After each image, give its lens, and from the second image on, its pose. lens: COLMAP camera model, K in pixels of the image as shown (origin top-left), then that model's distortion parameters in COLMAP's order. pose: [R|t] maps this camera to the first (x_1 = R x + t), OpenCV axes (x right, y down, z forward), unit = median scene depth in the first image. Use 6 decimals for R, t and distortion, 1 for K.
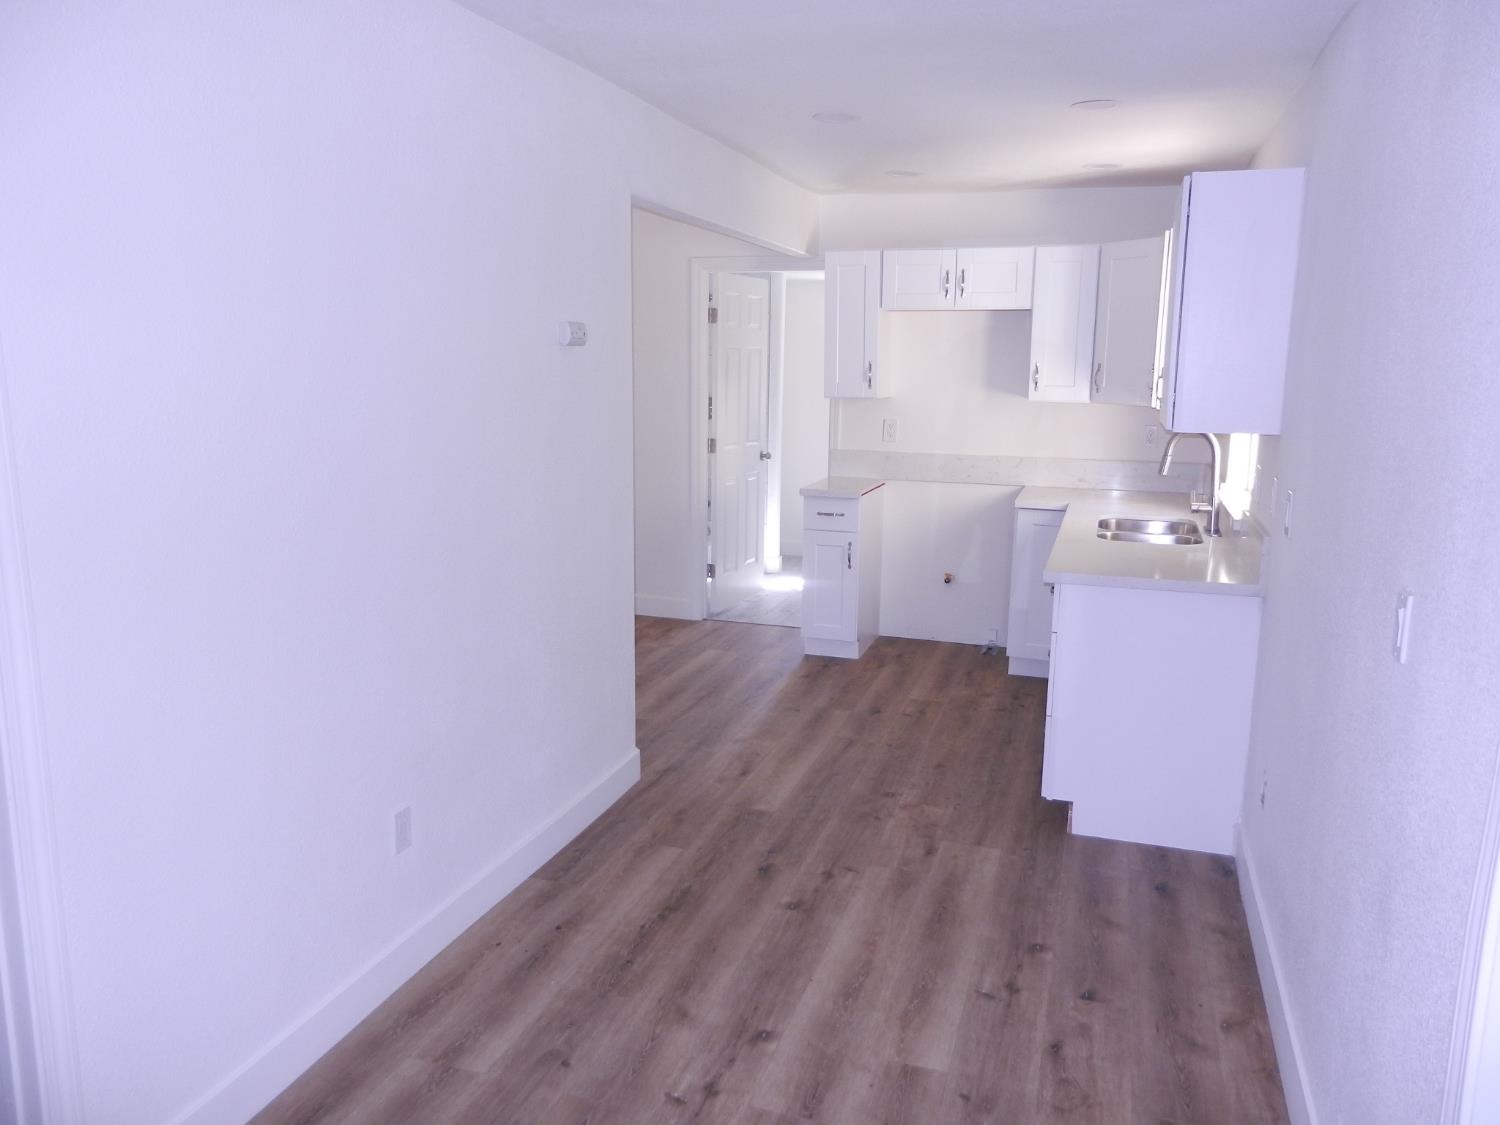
lens RADIAL K [[1119.8, 0, 753.9], [0, 1119.8, 562.7], [0, 0, 1]] dist [0.017955, -0.005679]
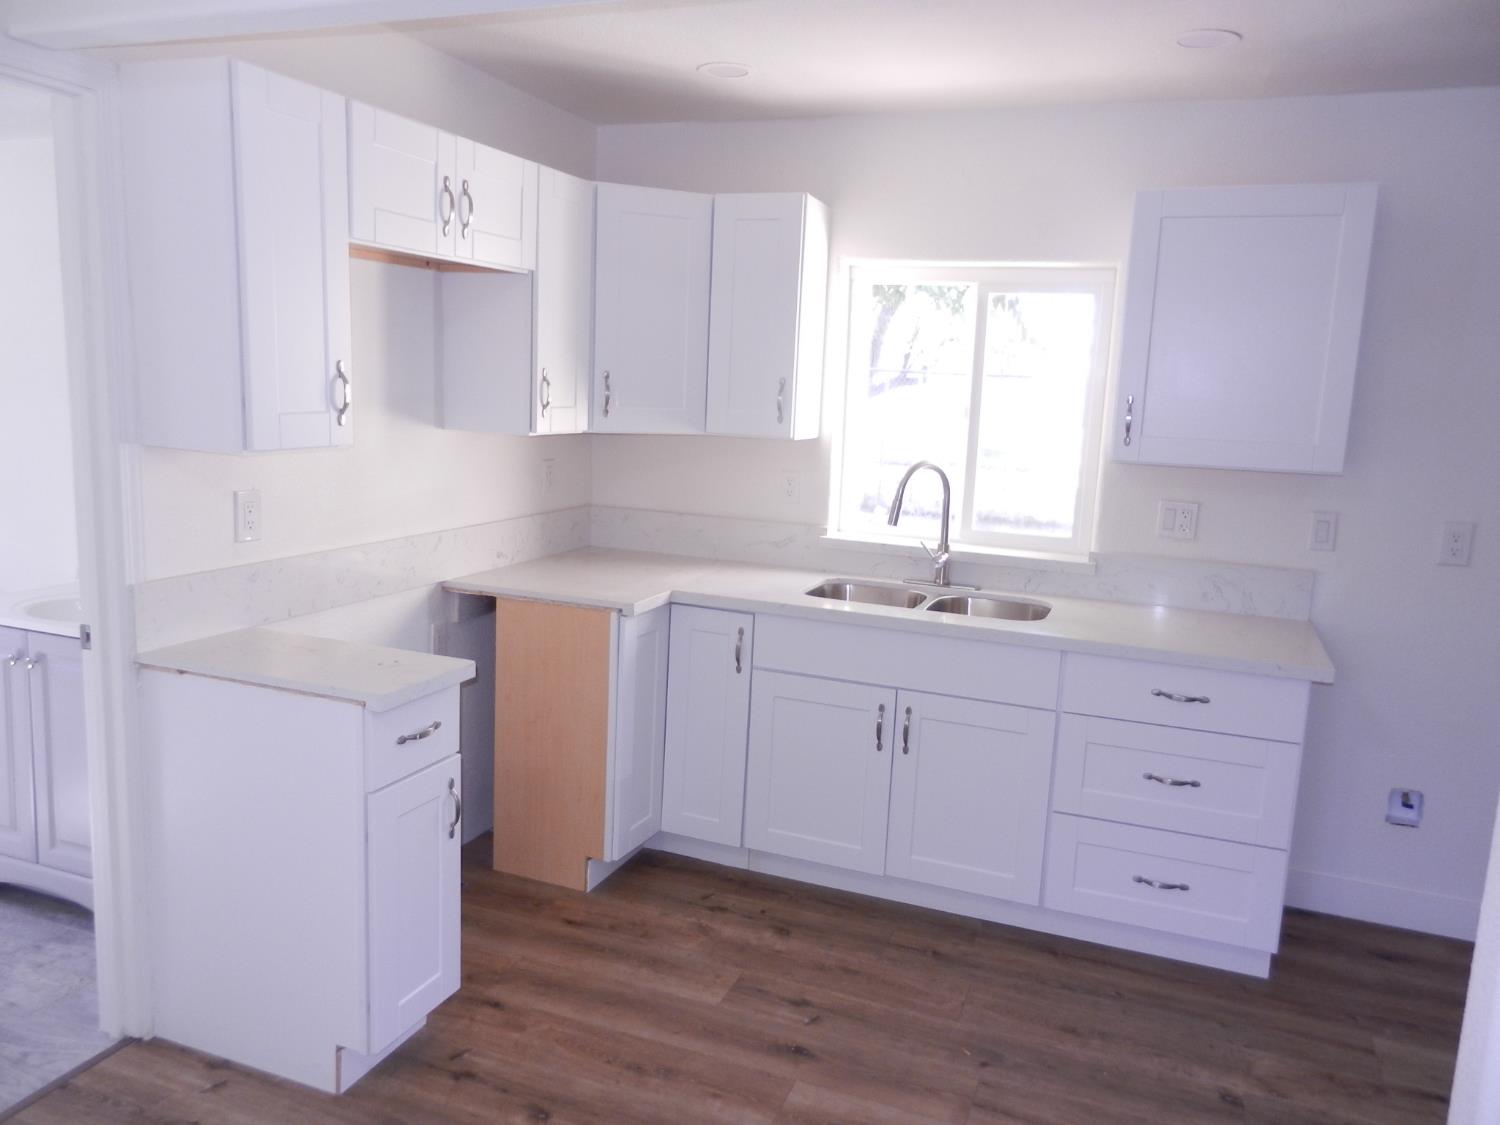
lens RADIAL K [[1119.8, 0, 750.9], [0, 1119.8, 560.7], [0, 0, 1]] dist [0.017955, -0.005679]
pose [[0.063551, -0.168893, 0.983584, -0.328597], [0.143403, 0.976893, 0.158478, -0.156956], [-0.987622, 0.130977, 0.086302, 0.854017]]
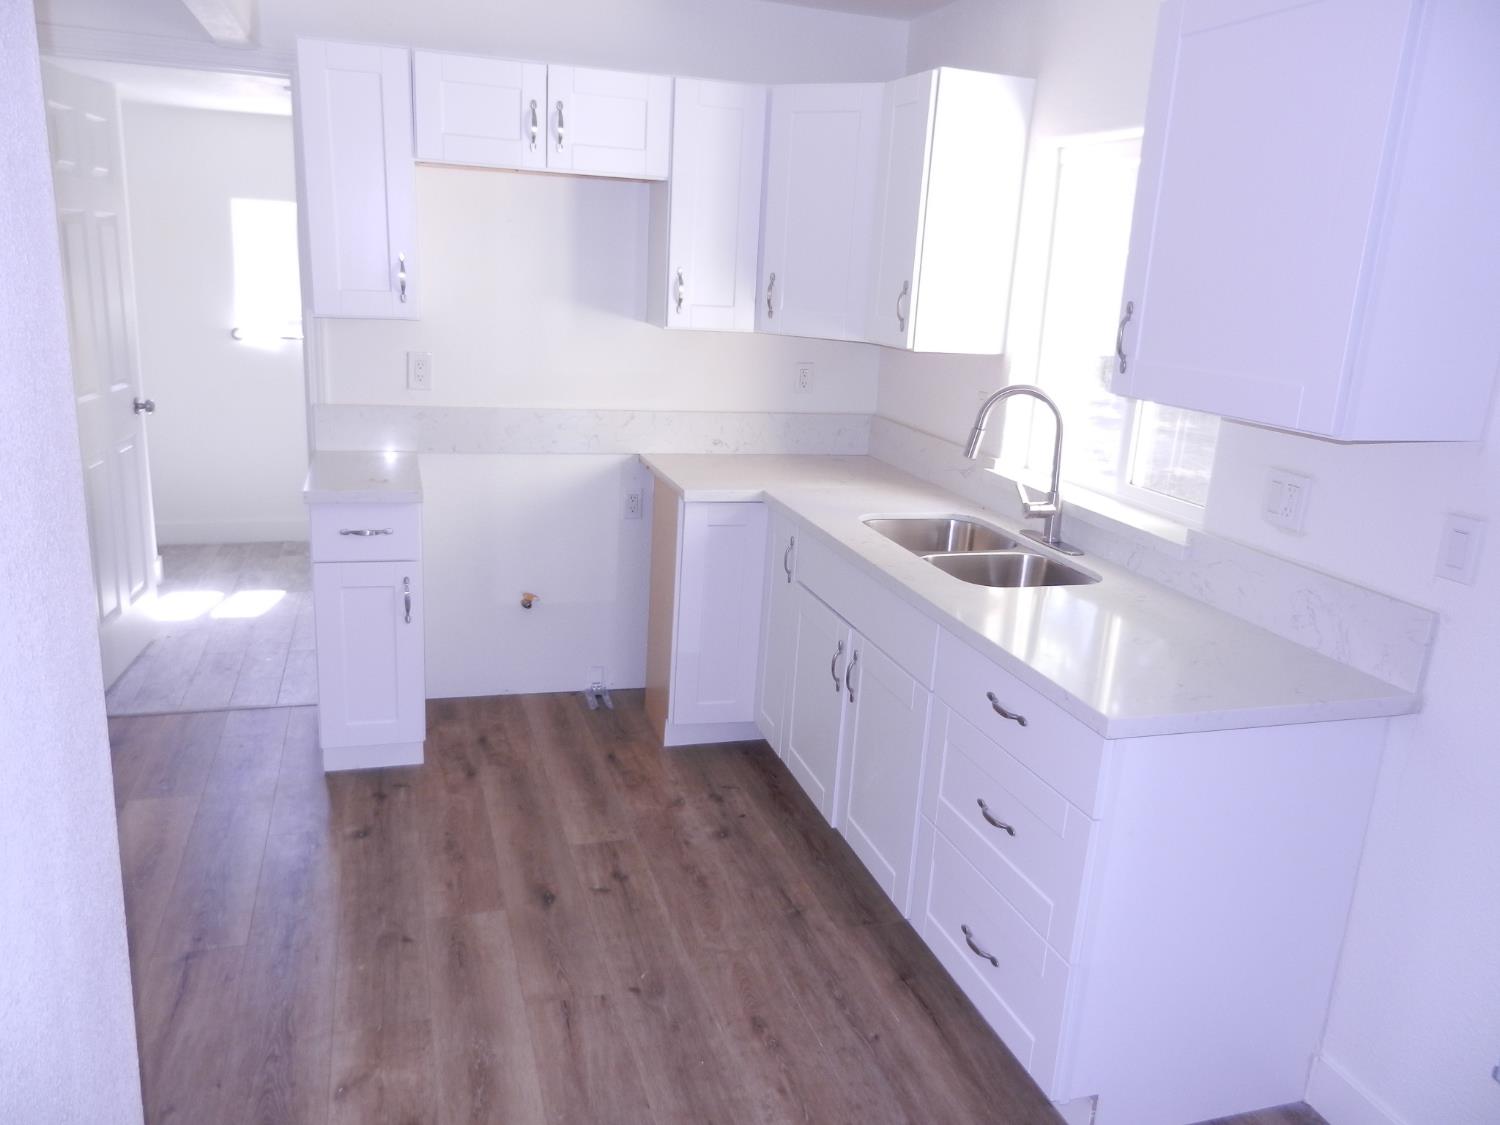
lens RADIAL K [[1119.8, 0, 744.8], [0, 1119.8, 561.9], [0, 0, 1]] dist [0.017955, -0.005679]
pose [[0.816832, -0.114381, 0.565423, -0.097114], [0.059469, 0.991620, 0.114687, -0.083024], [-0.573803, -0.060055, 0.816789, 0.446549]]
